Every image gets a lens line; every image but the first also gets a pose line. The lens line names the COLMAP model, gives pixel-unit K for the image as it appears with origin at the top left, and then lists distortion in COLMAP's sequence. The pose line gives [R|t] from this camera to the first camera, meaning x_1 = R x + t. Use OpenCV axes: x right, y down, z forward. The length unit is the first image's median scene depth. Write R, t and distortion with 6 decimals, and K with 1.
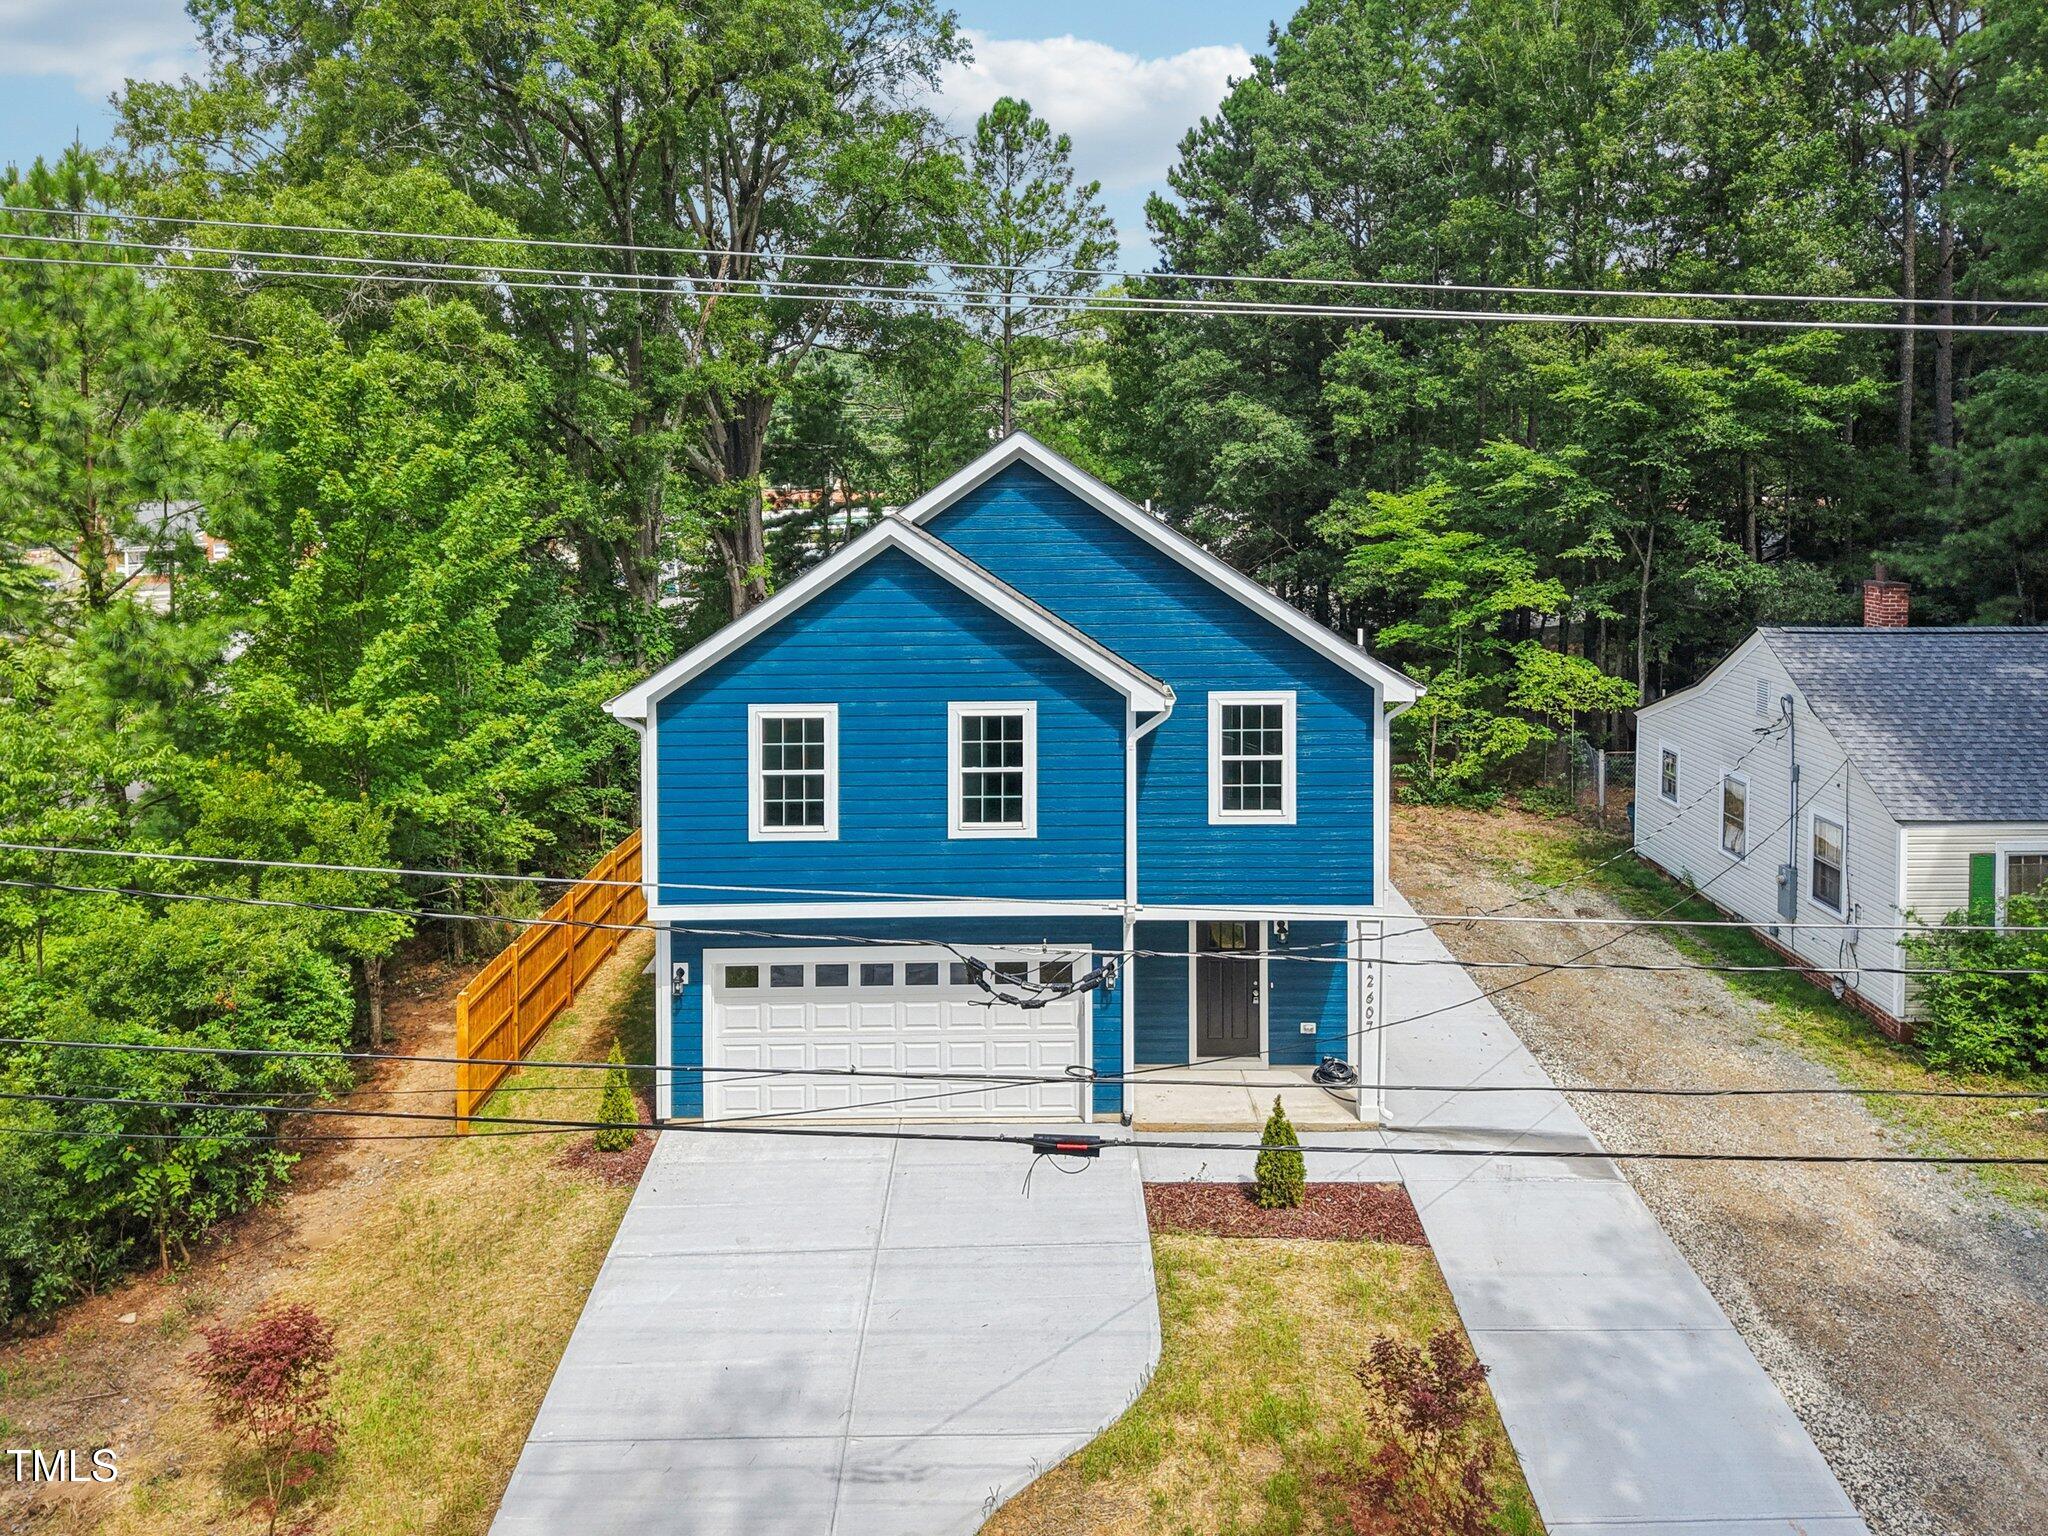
lens RADIAL K [[1522.7, 0, 1024.0], [0, 1522.7, 768.0], [0, 0, 1]] dist [0.010434, 0.001285]
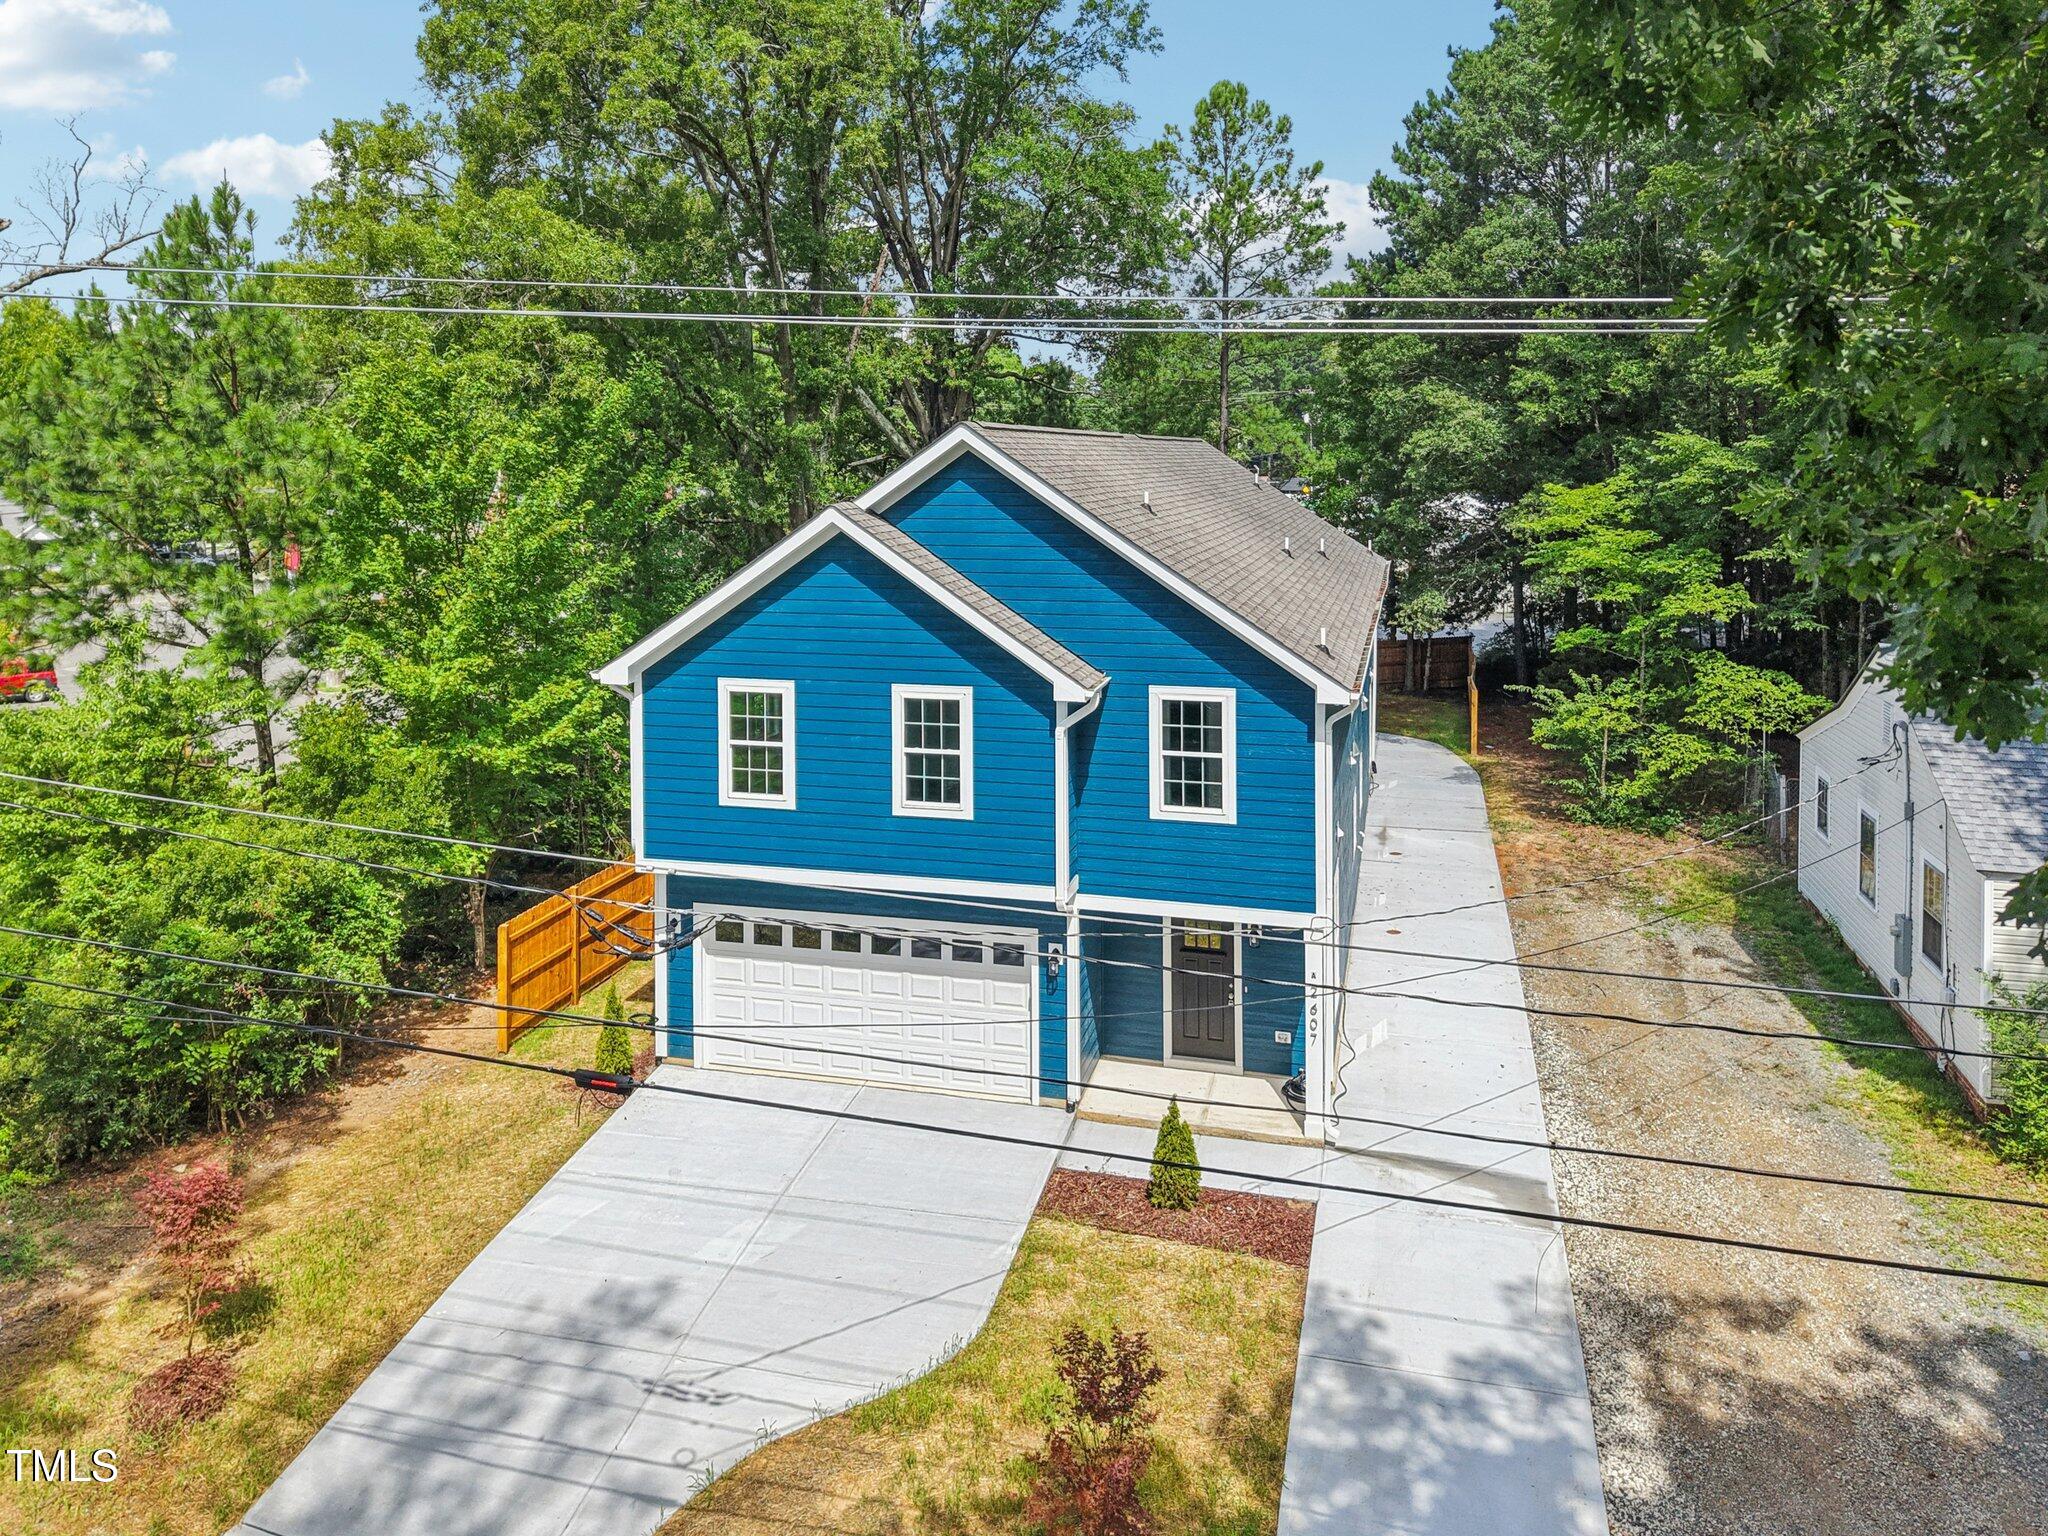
lens RADIAL K [[1553.2, 0, 1025.8], [0, 1553.2, 760.4], [0, 0, 1]] dist [0.009335, 0.003973]
pose [[0.962630, 0.057346, -0.264680, 0.310520], [-0.057203, 0.998328, 0.008256, -0.004839], [0.264712, 0.007193, 0.964301, -0.000106]]
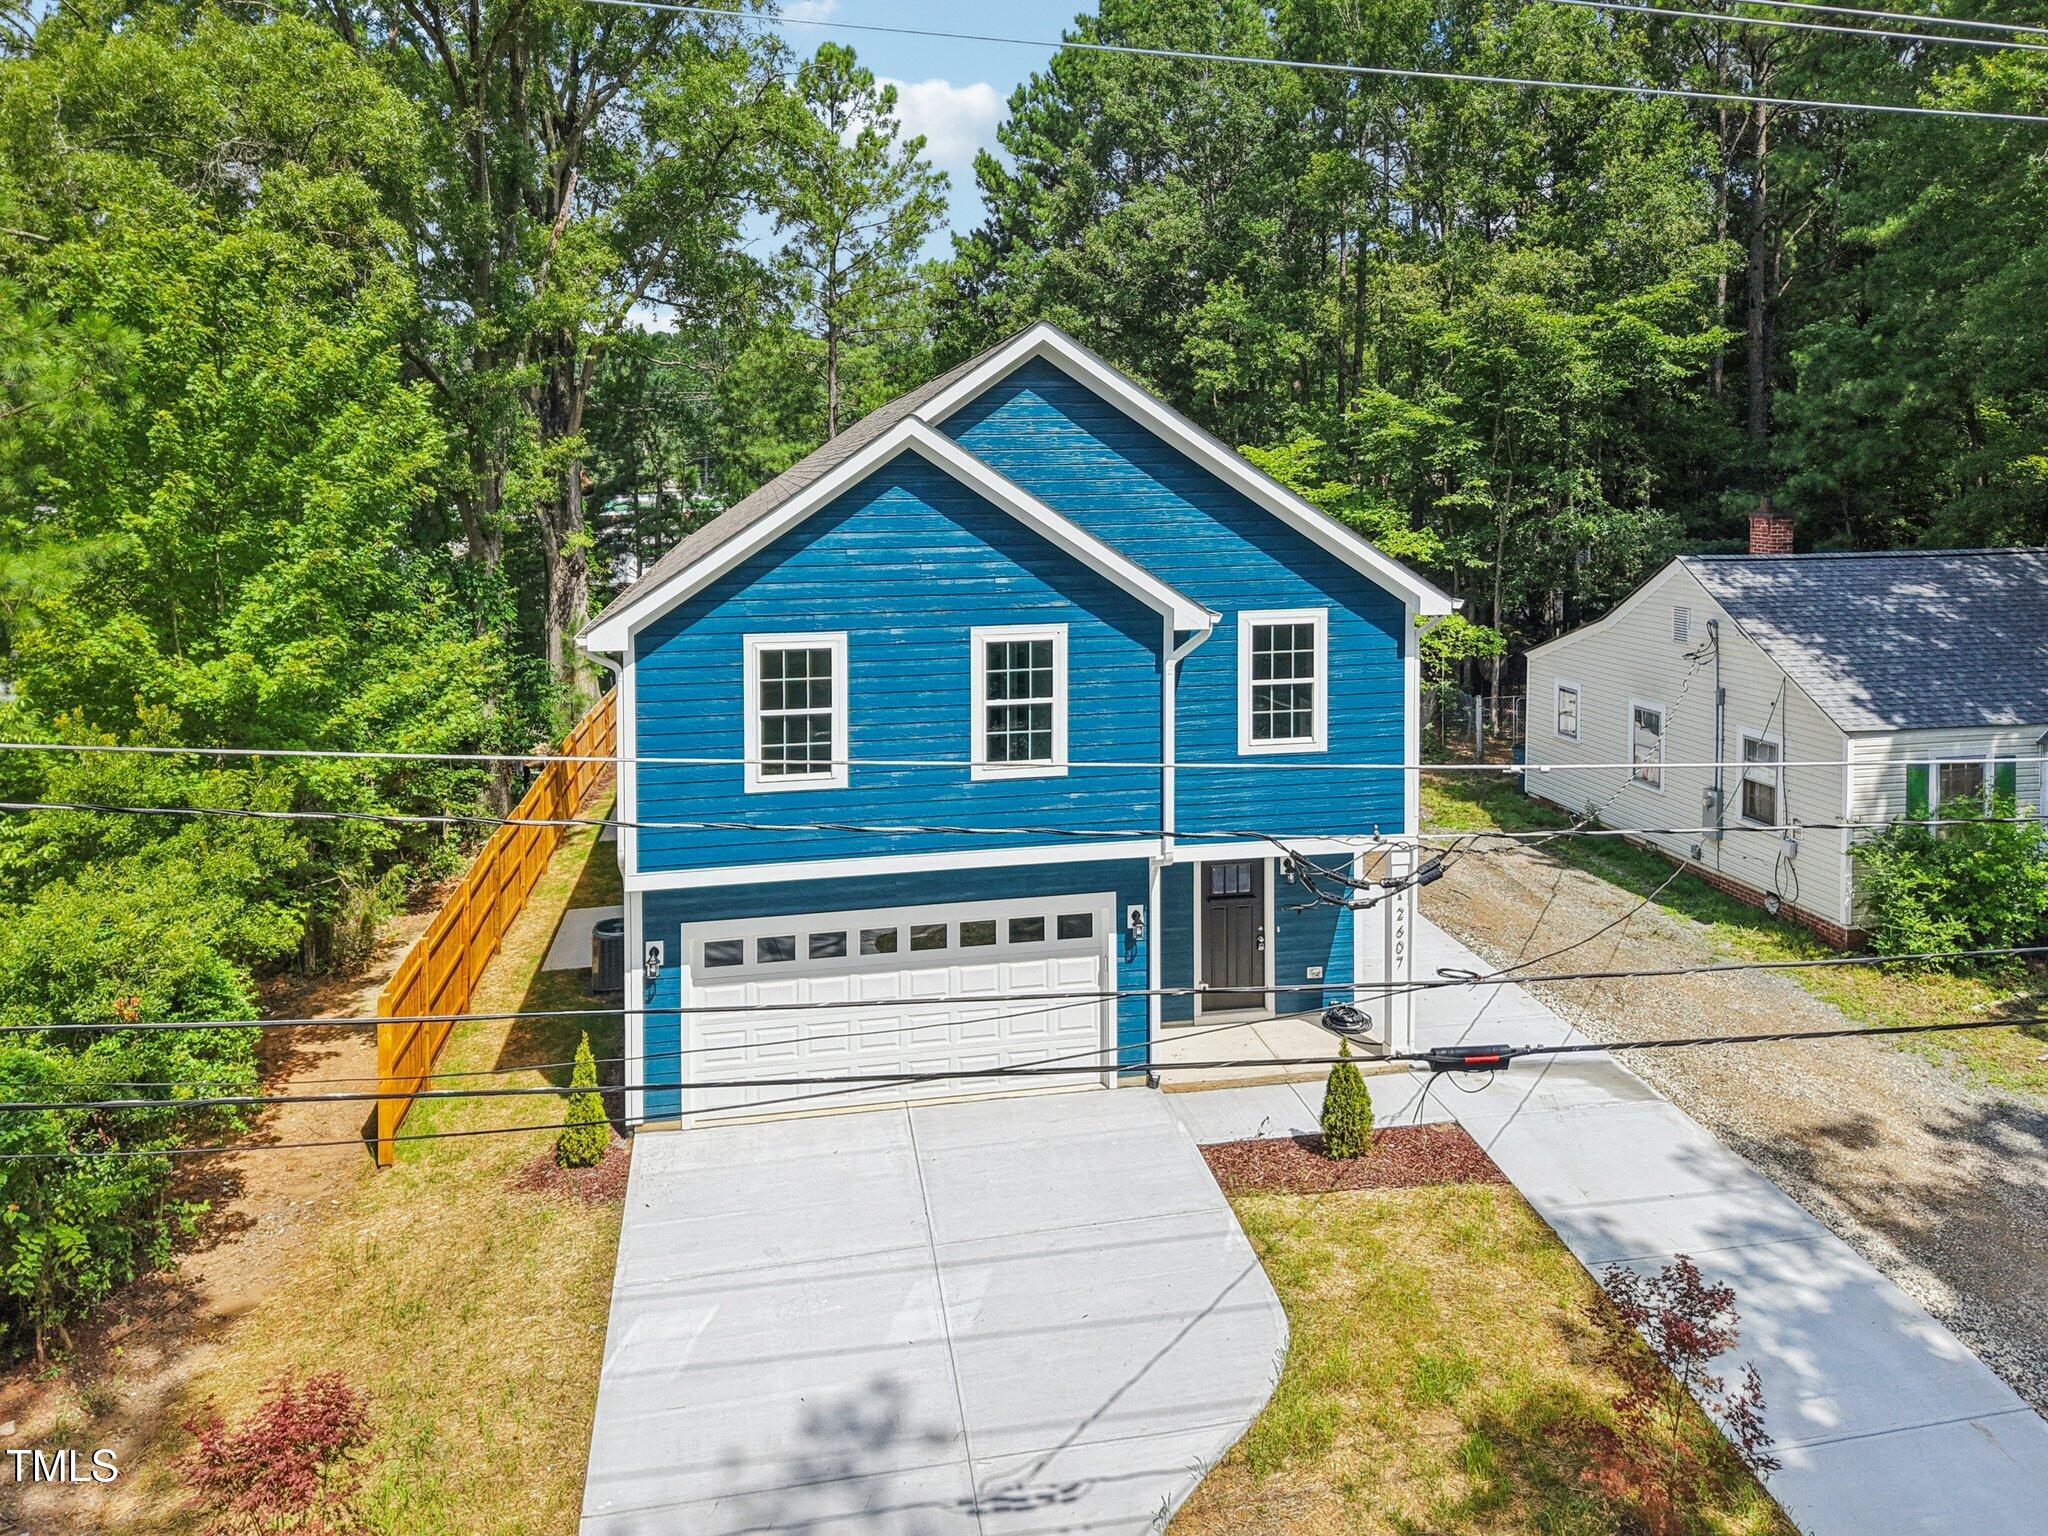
lens RADIAL K [[1496.4, 0, 1013.8], [0, 1496.4, 757.2], [0, 0, 1]] dist [0.014301, -0.008447]
pose [[0.981087, -0.039678, 0.189458, -0.187494], [0.042120, 0.999073, -0.008881, 0.040744], [-0.188930, 0.016693, 0.981849, 0.127421]]
